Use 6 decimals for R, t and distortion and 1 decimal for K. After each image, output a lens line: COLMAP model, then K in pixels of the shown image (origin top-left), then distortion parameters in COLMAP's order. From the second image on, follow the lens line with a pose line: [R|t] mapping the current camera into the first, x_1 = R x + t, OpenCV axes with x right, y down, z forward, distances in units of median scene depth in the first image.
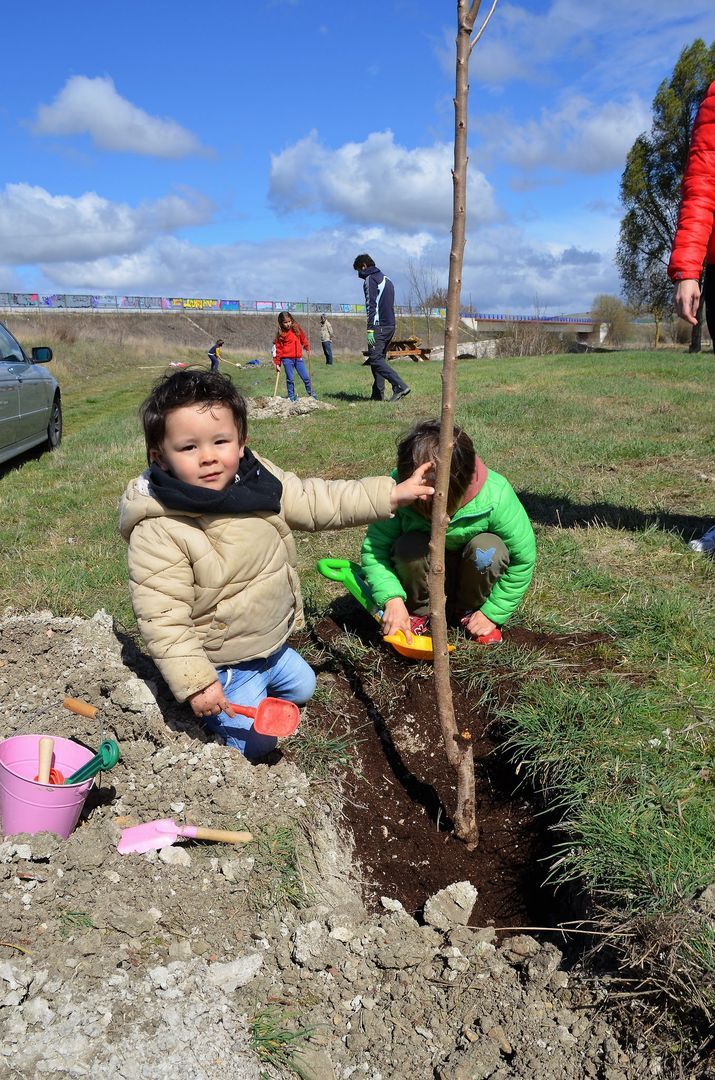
lens RADIAL K [[980.4, 0, 358.2], [0, 980.4, 508.9], [0, 0, 1]] dist [-0.102590, 0.140618]
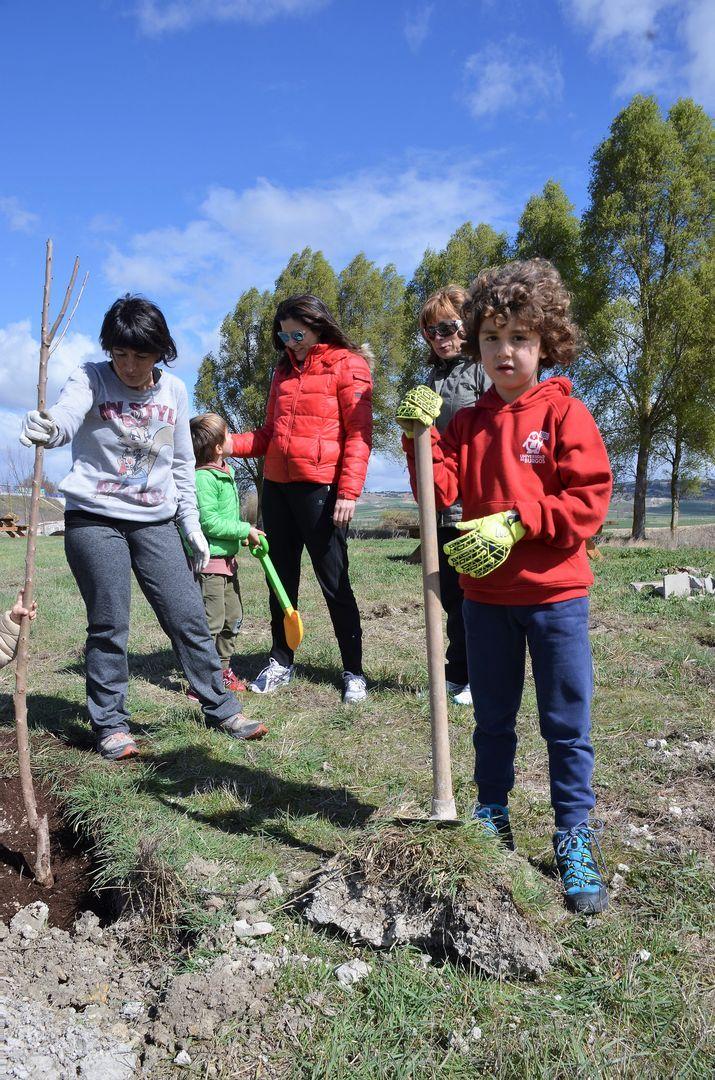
lens RADIAL K [[980.4, 0, 358.2], [0, 980.4, 508.9], [0, 0, 1]] dist [-0.102590, 0.140618]
pose [[0.921418, 0.027814, 0.387577, -0.006086], [0.040148, 0.985282, -0.166153, 0.013580], [-0.386494, 0.168657, 0.906740, -0.137078]]
